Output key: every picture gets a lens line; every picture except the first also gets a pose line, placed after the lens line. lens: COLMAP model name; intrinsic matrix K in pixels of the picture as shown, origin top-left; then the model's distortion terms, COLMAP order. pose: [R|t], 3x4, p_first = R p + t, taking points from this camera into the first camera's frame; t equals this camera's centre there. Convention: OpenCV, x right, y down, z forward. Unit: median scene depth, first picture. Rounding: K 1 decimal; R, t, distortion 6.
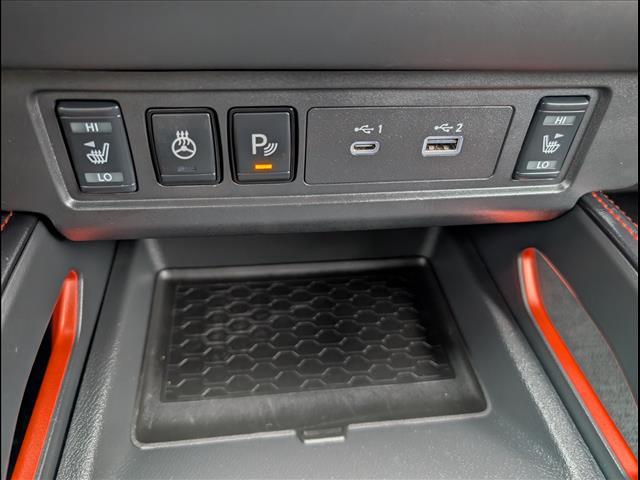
lens RADIAL K [[475.8, 0, 320.0], [0, 475.8, 240.0], [0, 0, 1]] dist [-0.004099, 0.005903]
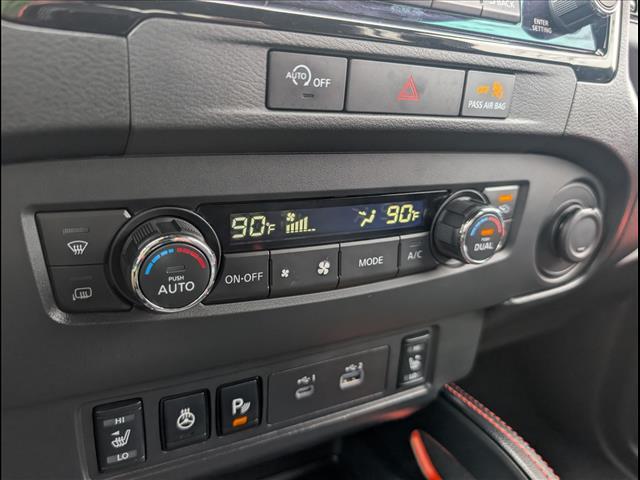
lens RADIAL K [[475.8, 0, 320.0], [0, 475.8, 240.0], [0, 0, 1]] dist [-0.004099, 0.005903]
pose [[0.943702, -0.095294, 0.316773, -0.295131], [0.207182, 0.916791, -0.341423, -0.117382], [-0.257879, 0.387831, 0.884921, -0.512300]]
